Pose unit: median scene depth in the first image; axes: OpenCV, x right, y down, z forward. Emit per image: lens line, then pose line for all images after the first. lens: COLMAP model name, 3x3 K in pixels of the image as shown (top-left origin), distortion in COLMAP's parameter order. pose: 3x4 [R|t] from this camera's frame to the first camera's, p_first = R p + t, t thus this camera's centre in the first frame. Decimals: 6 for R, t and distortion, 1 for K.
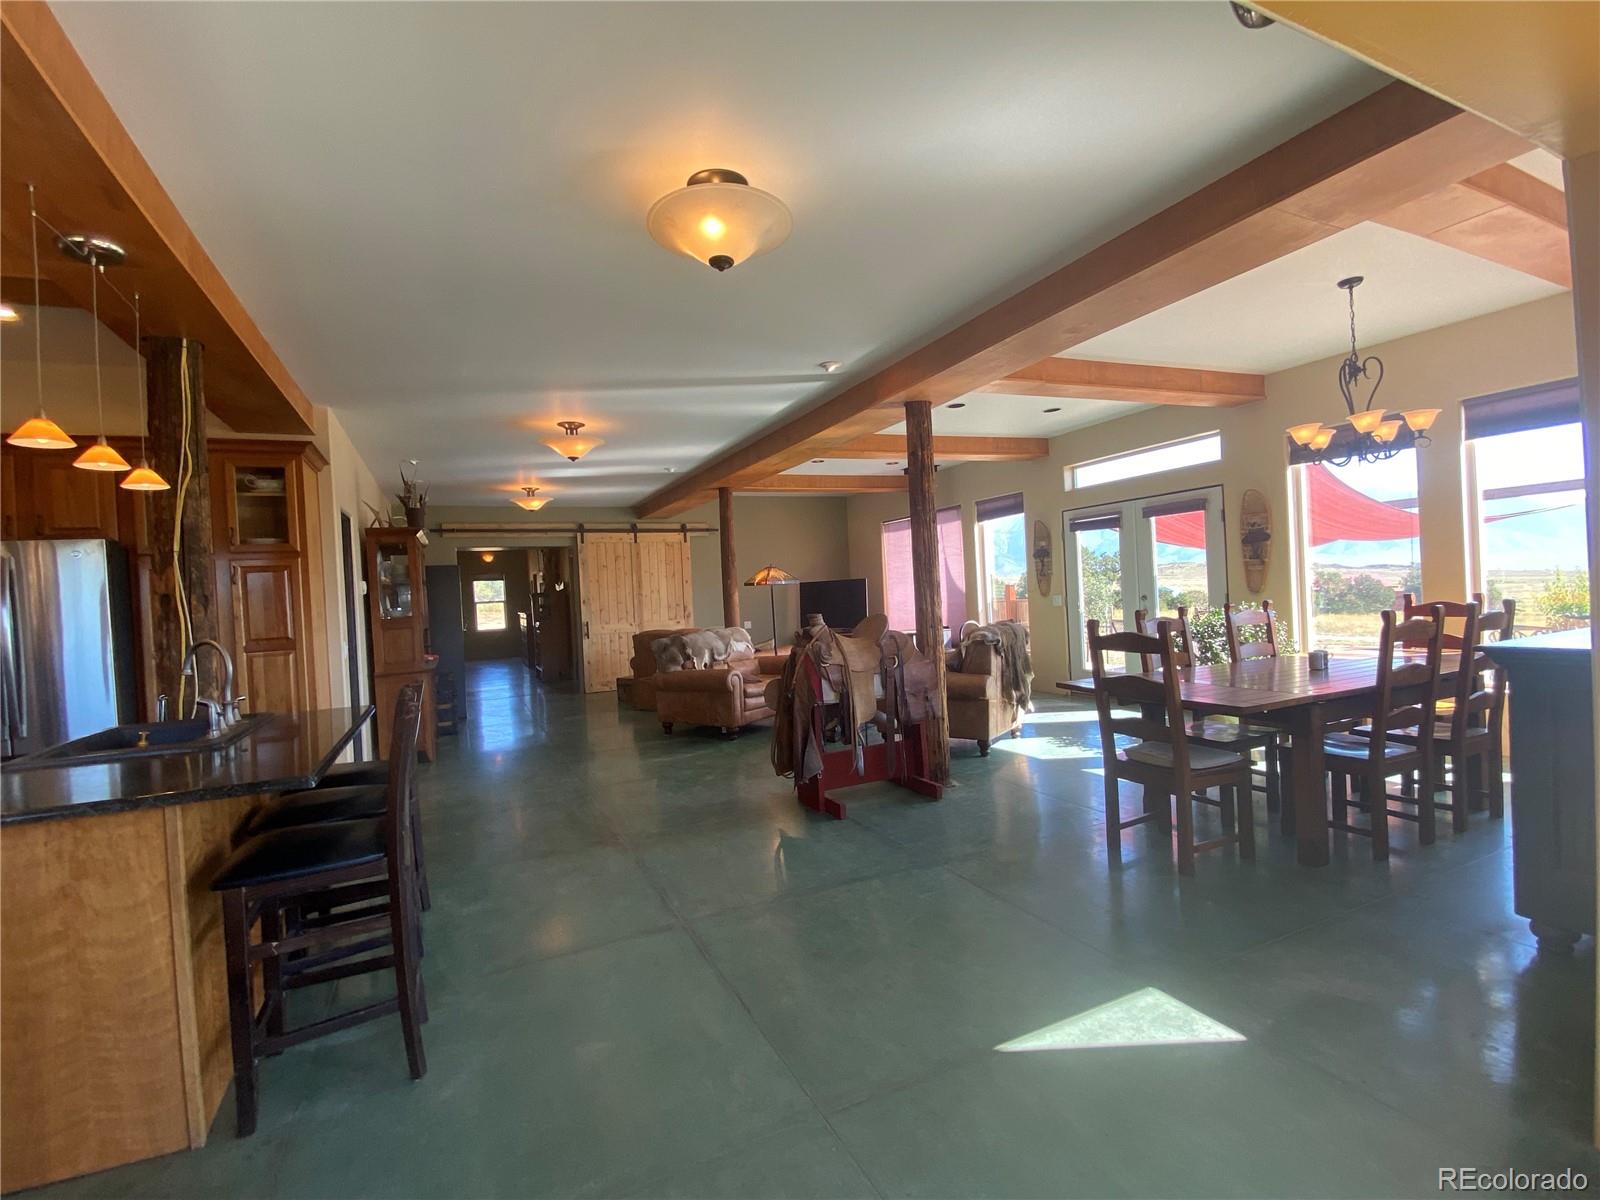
lens RADIAL K [[728.0, 0, 799.5], [0, 728.0, 606.6], [0, 0, 1]] dist [-0.002272, -0.000237]
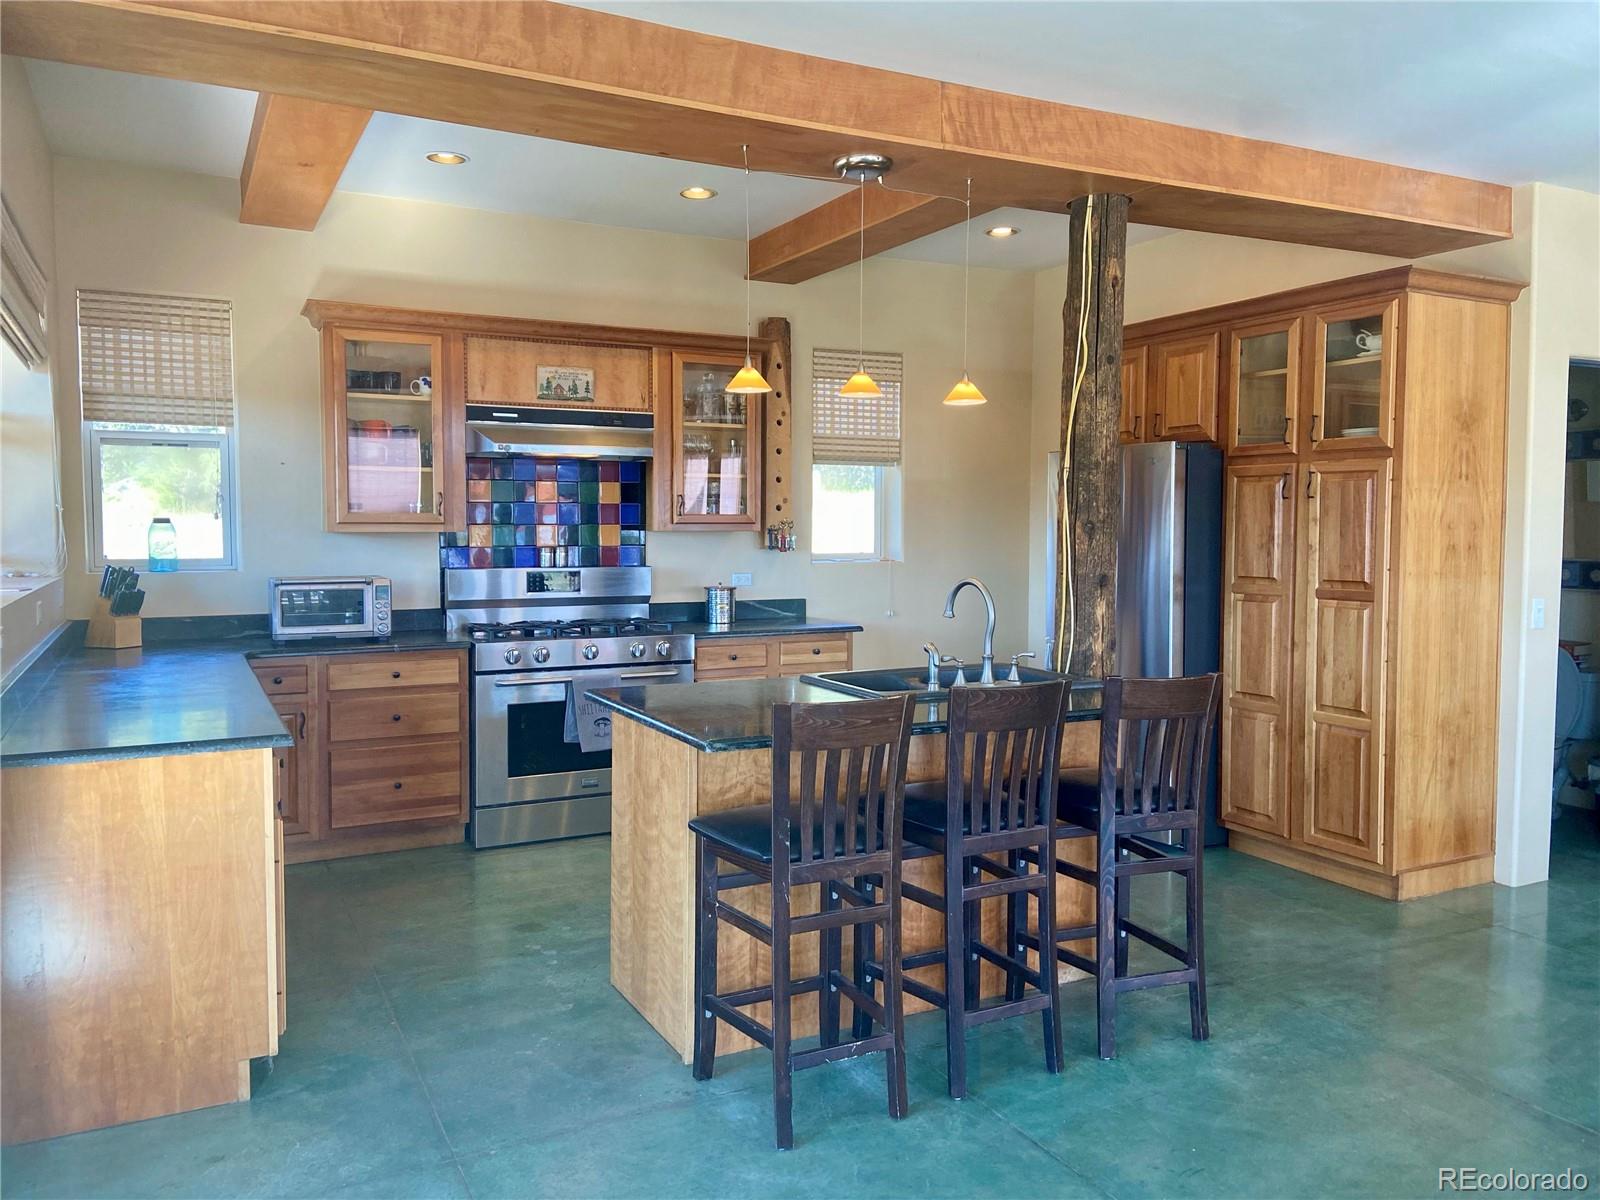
lens RADIAL K [[1206.0, 0, 787.6], [0, 1206.0, 587.4], [0, 0, 1]] dist [0.095084, -0.100655]
pose [[0.025216, 0.095961, -0.995066, 0.367562], [-0.018177, 0.995262, 0.095519, -0.047844], [0.999517, 0.015678, 0.026841, 0.465411]]
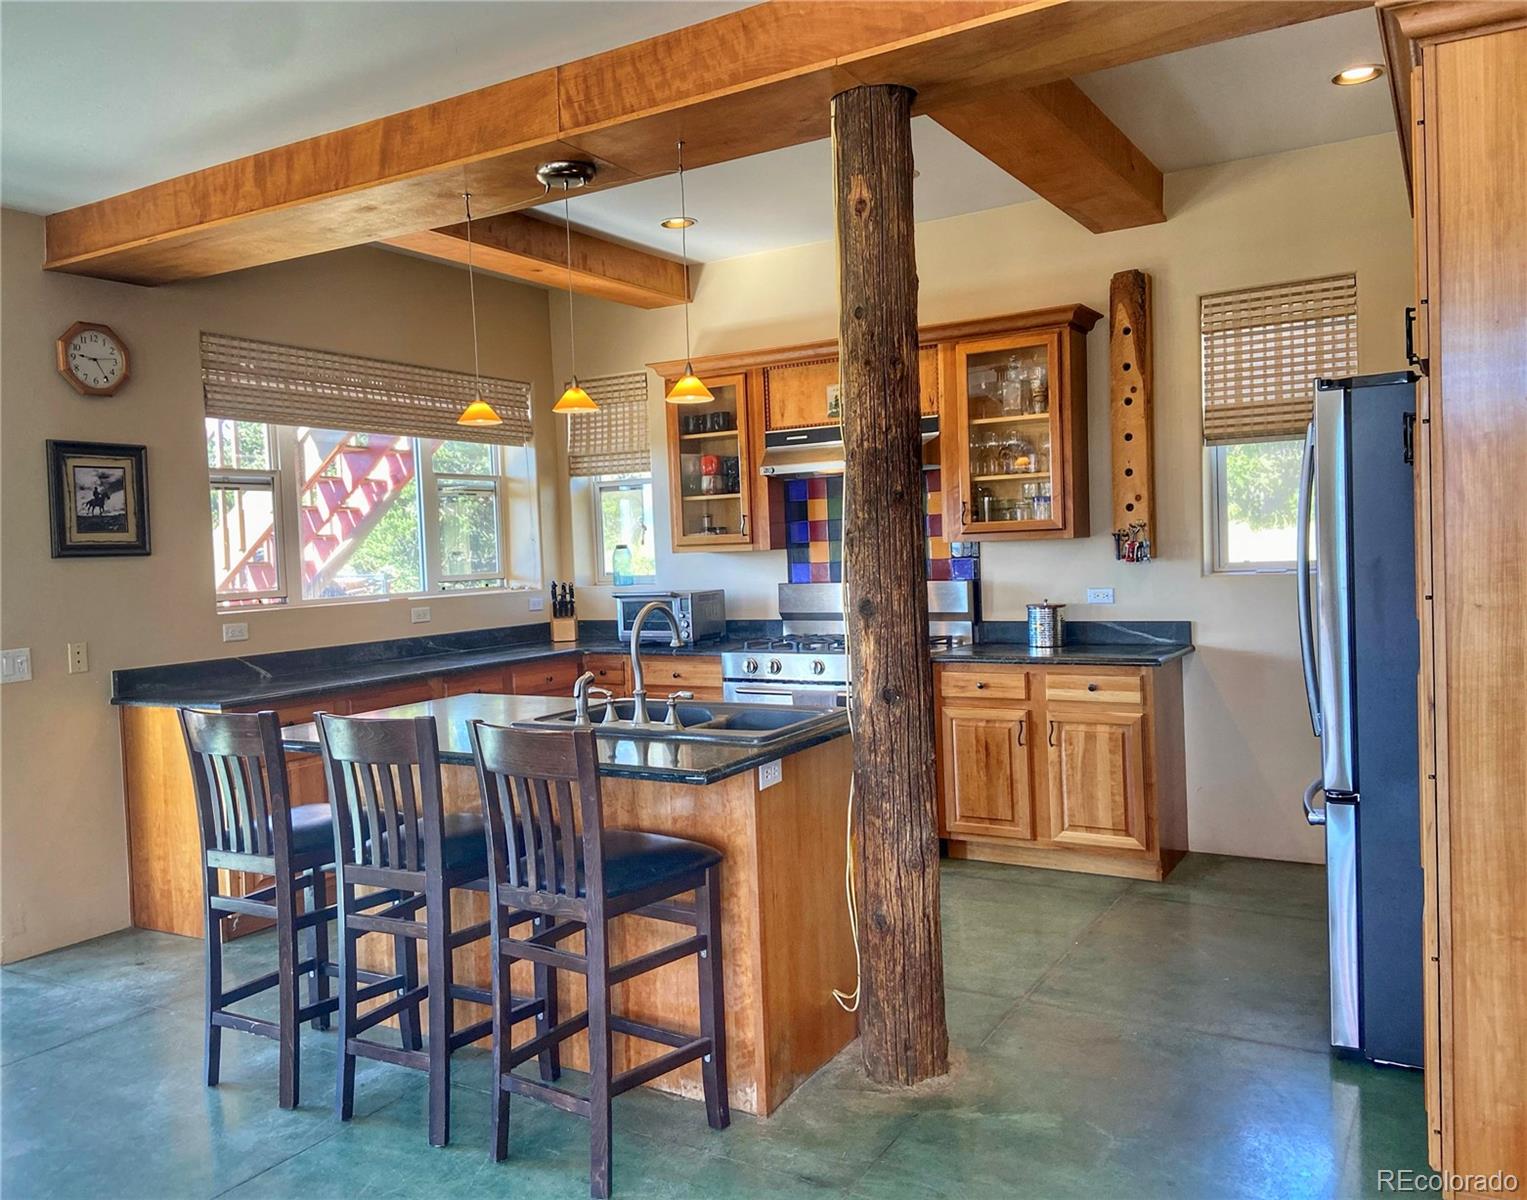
lens RADIAL K [[1213.2, 0, 729.9], [0, 1213.2, 597.5], [0, 0, 1]] dist [0.085442, -0.084012]
pose [[-0.830150, 0.096112, -0.549193, -0.128888], [0.064388, 0.994966, 0.076797, -0.032752], [0.553809, 0.028391, -0.832160, 1.310442]]
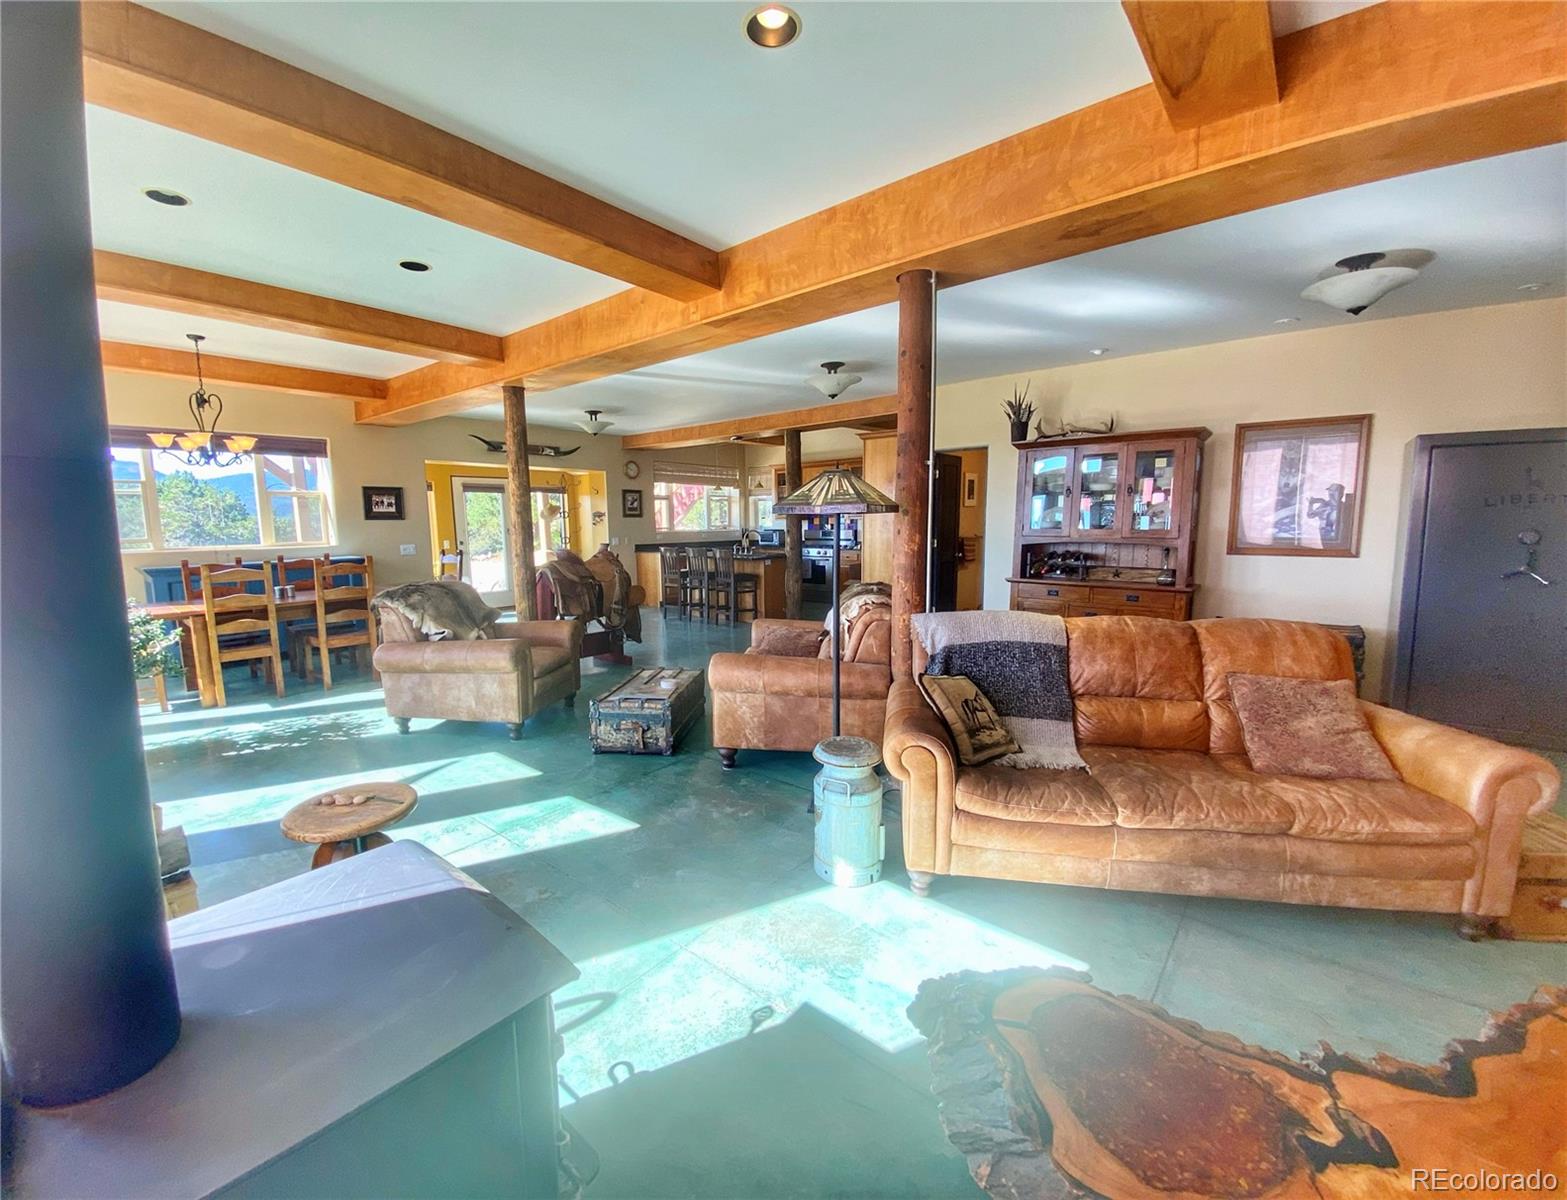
lens RADIAL K [[639.5, 0, 780.5], [0, 639.5, 608.4], [0, 0, 1]] dist [-0.018915, -0.001588]
pose [[-0.898768, 0.108474, -0.424795, 0.292817], [0.039564, 0.985023, 0.167823, -0.062780], [0.436637, 0.134027, -0.889598, 2.532002]]
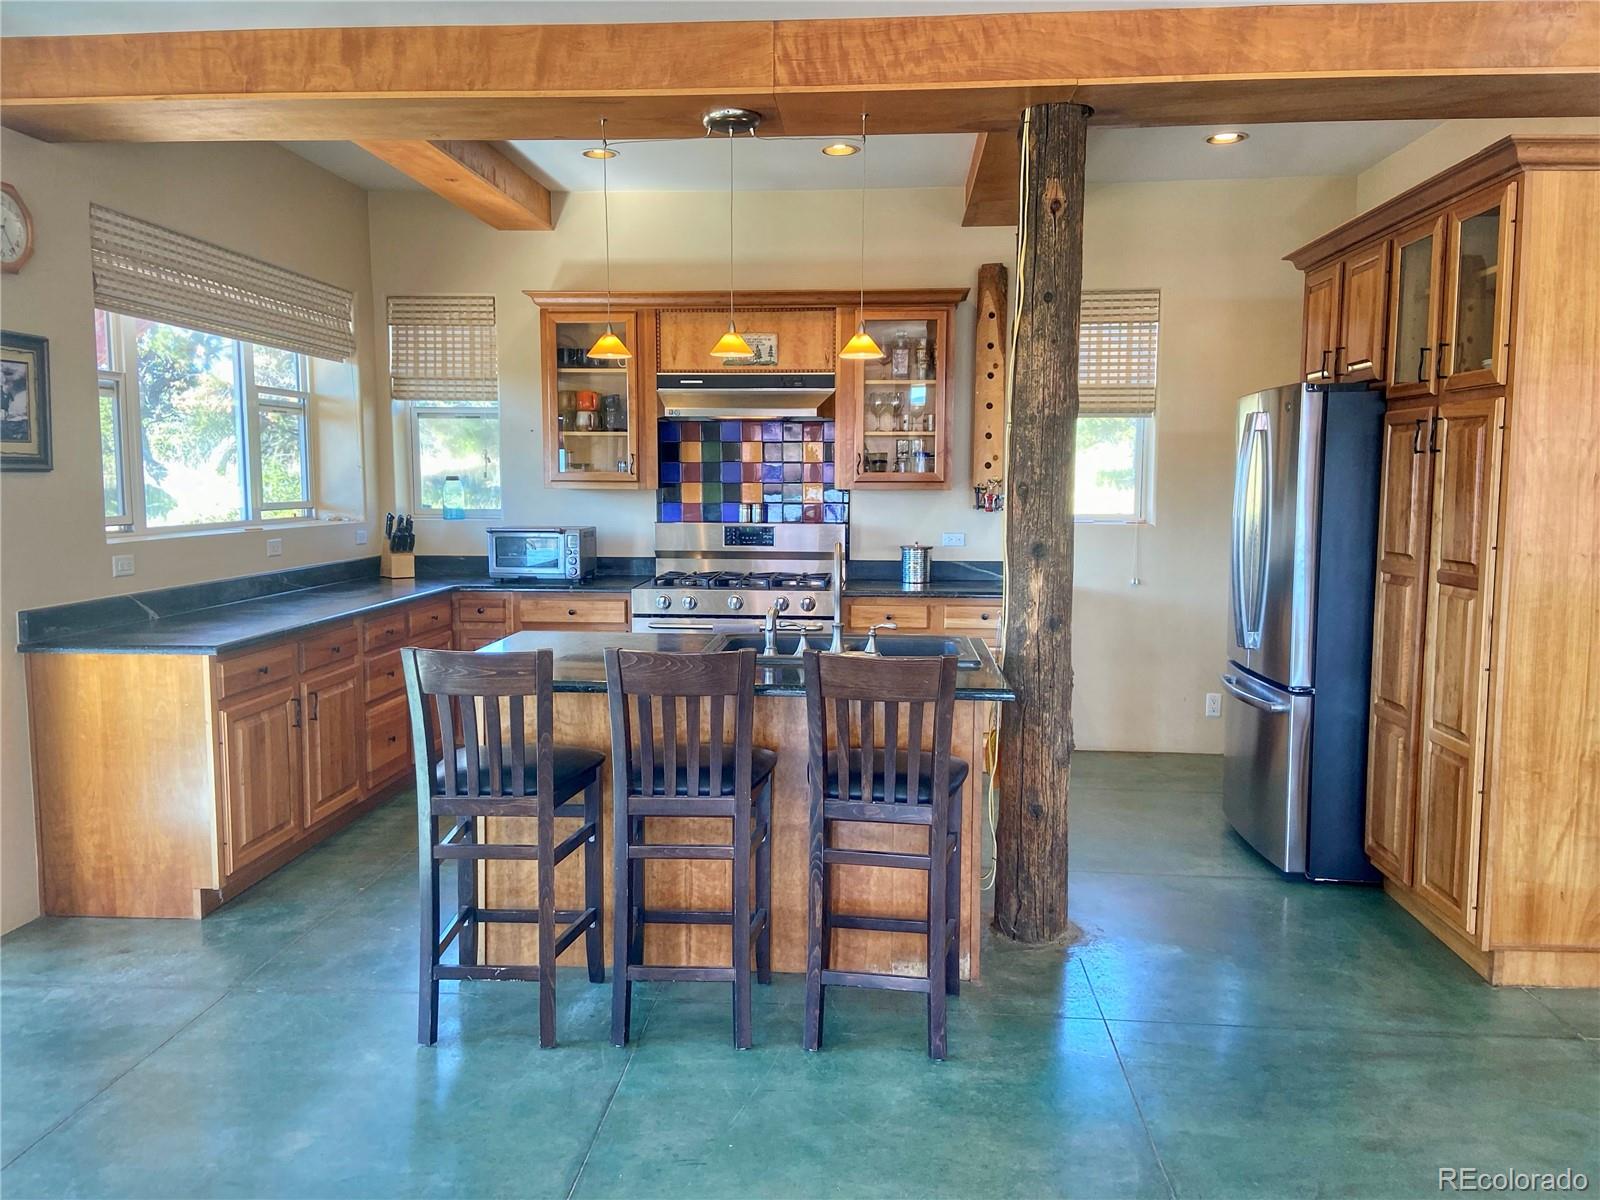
lens RADIAL K [[1206.0, 0, 801.3], [0, 1206.0, 595.0], [0, 0, 1]] dist [0.095084, -0.100655]
pose [[-0.491182, 0.126777, -0.861782, 0.233142], [0.004471, 0.989706, 0.143047, -0.057454], [0.871046, 0.066409, -0.486692, 1.021122]]
